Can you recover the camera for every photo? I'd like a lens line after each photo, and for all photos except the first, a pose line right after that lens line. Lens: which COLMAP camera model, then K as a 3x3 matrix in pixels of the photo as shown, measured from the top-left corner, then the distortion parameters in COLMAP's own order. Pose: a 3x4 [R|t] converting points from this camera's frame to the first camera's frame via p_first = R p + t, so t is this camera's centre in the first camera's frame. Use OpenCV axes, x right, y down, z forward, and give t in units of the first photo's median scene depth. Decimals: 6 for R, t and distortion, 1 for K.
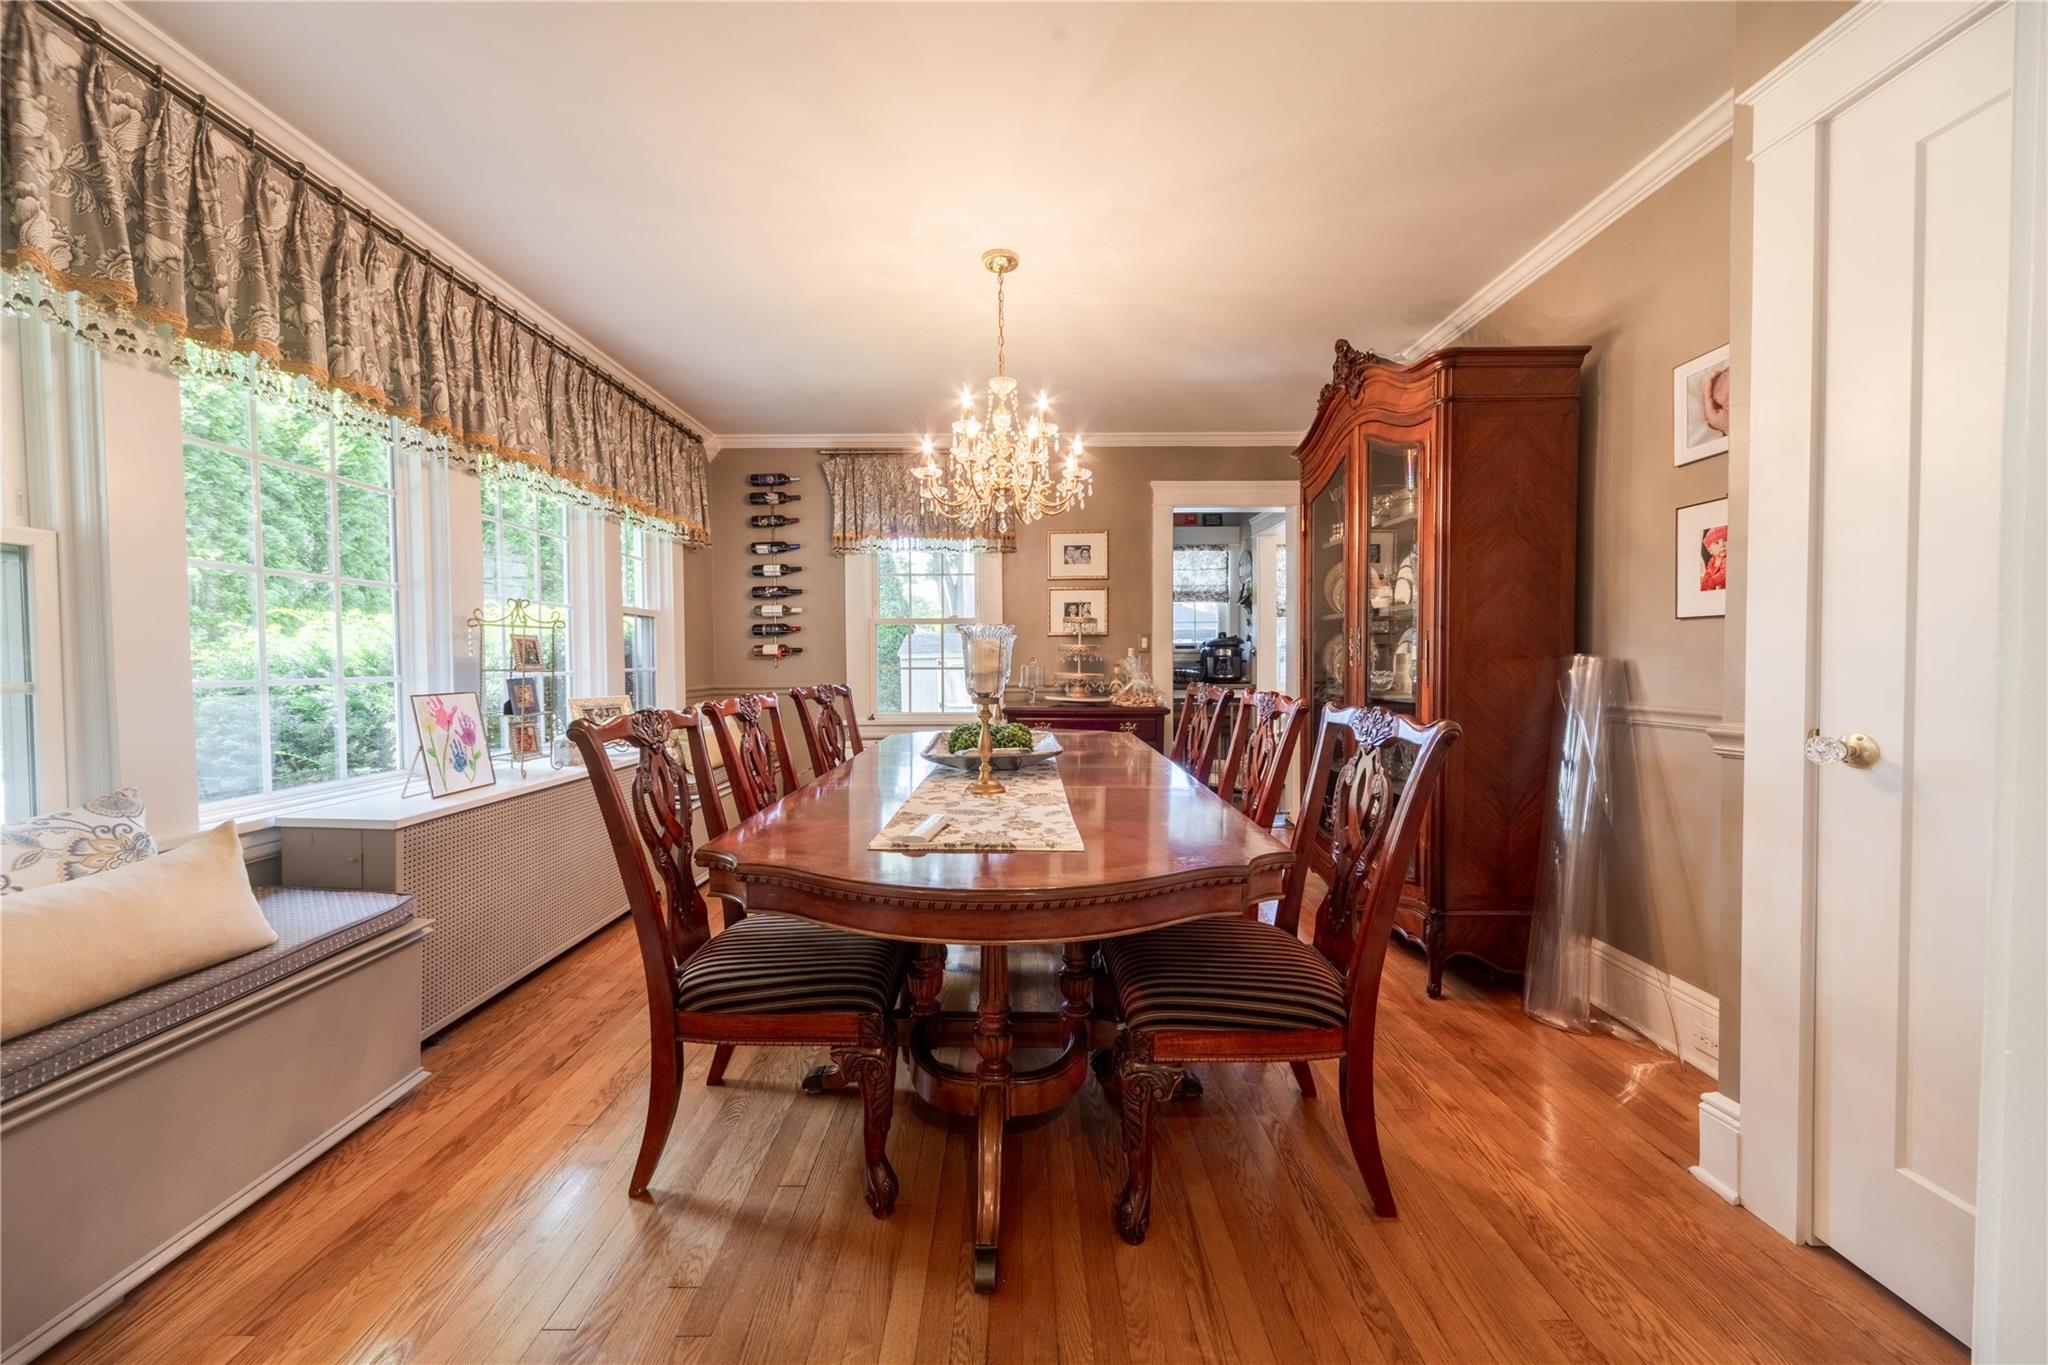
lens RADIAL K [[719.2, 0, 1012.2], [0, 719.2, 679.8], [0, 0, 1]] dist [0.000025, 0.000076]
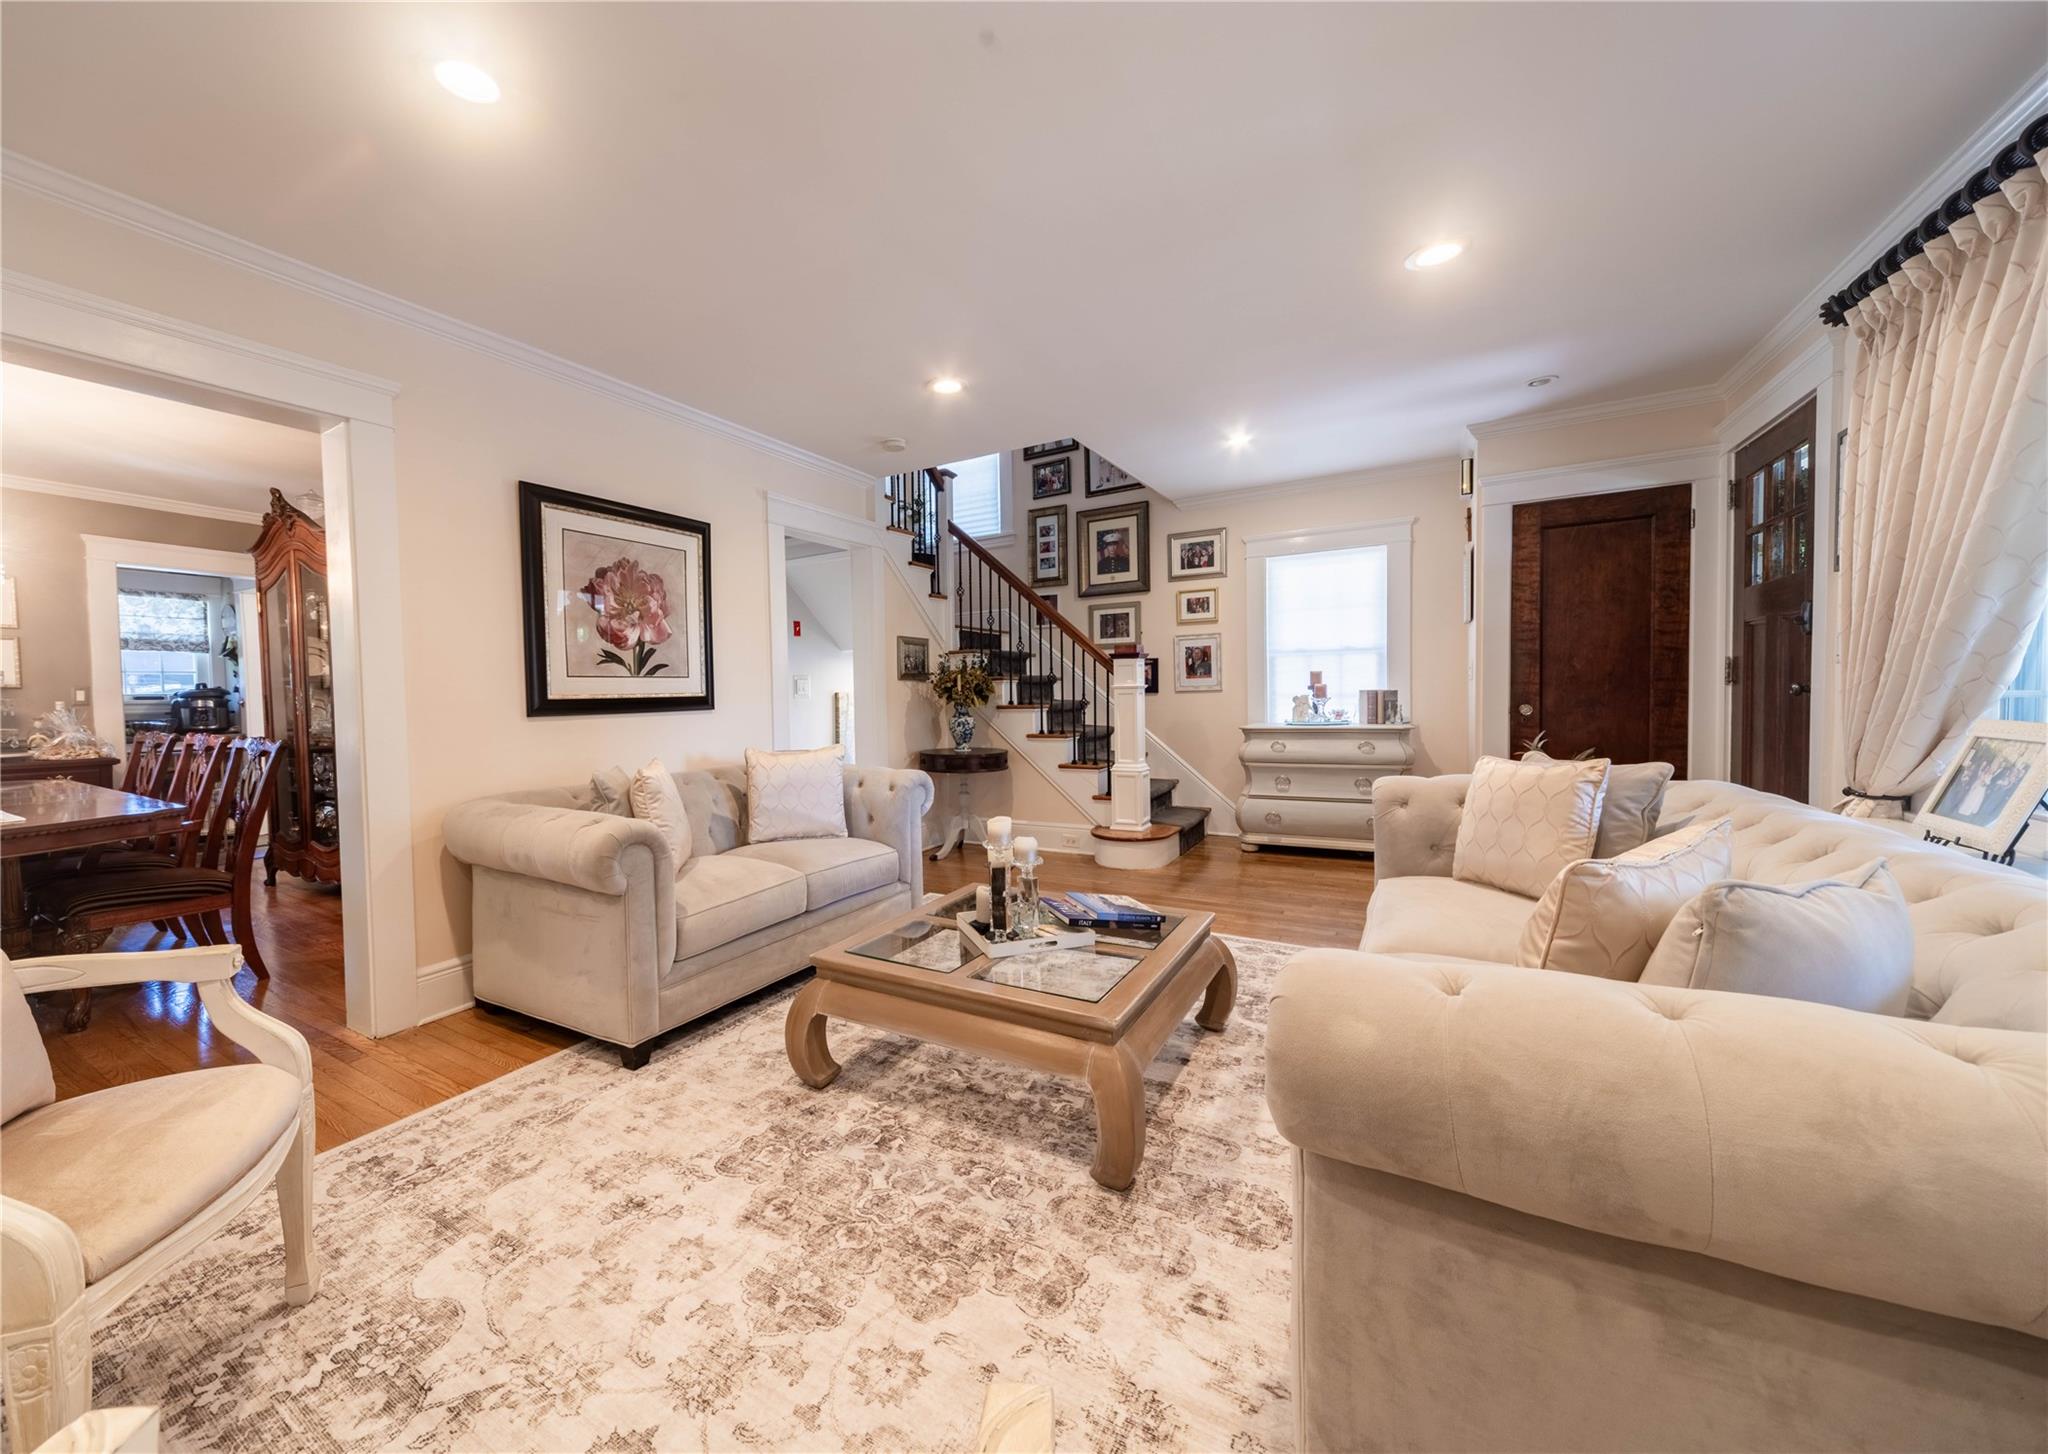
lens RADIAL K [[736.4, 0, 982.3], [0, 736.4, 724.1], [0, 0, 1]] dist [-0.001057, -0.000114]
pose [[0.488802, -0.039139, 0.871516, -0.182558], [0.037846, 0.999004, 0.023638, 0.020716], [-0.871573, 0.021429, 0.489797, -1.135025]]
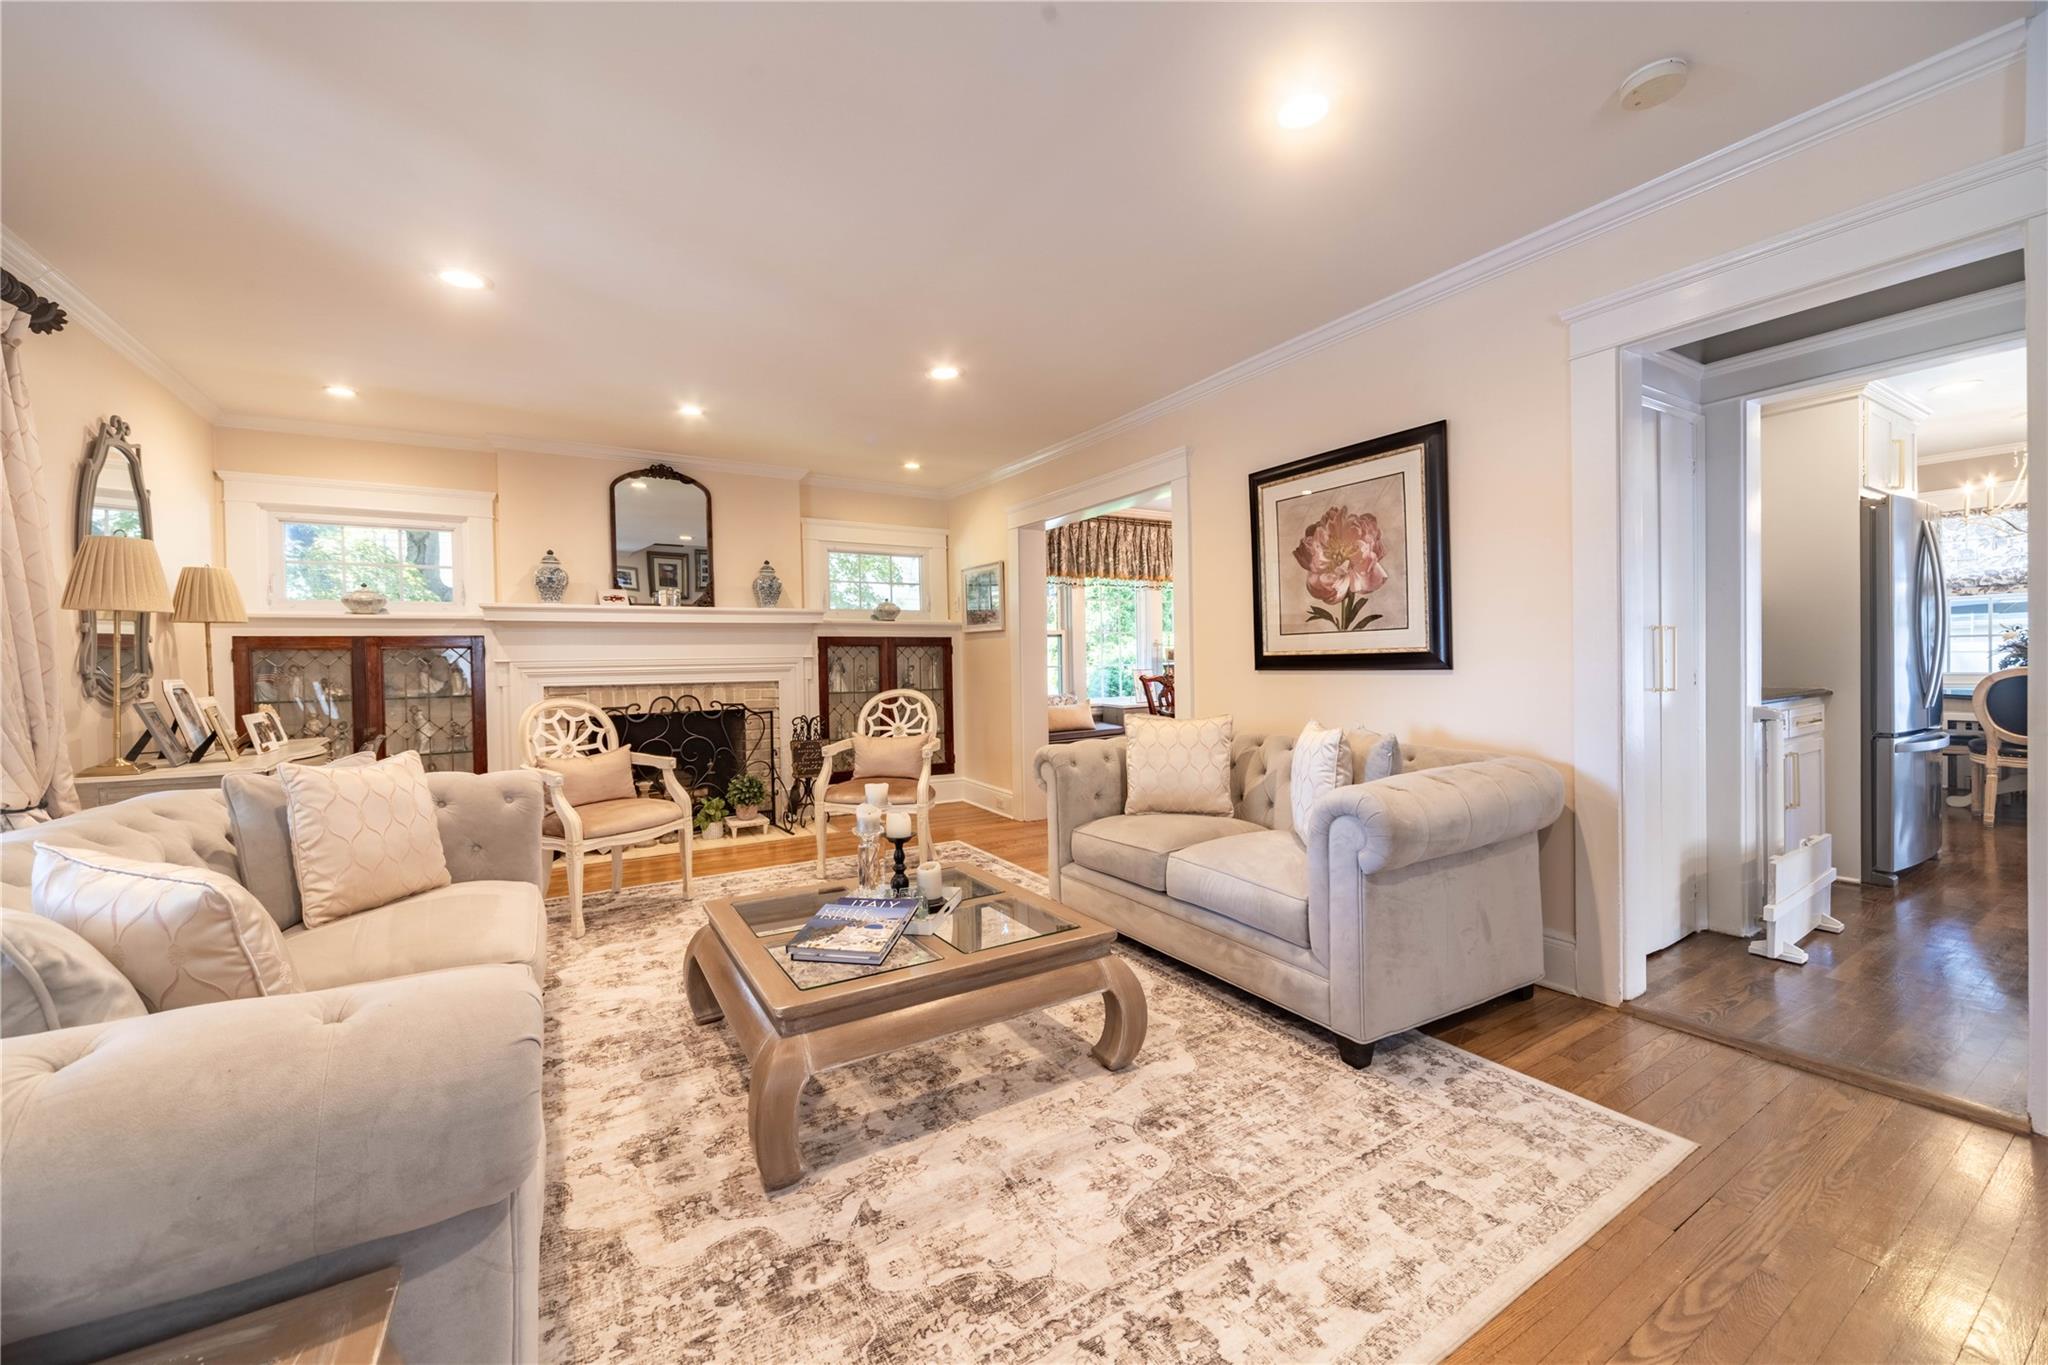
lens RADIAL K [[789.5, 0, 1015.6], [0, 789.5, 665.1], [0, 0, 1]] dist [0.000977, 0.000002]
pose [[0.537731, 0.003864, -0.843108, 1.557893], [-0.008076, 0.999967, -0.000568, 0.004231], [0.843078, 0.007115, 0.537745, -1.117738]]
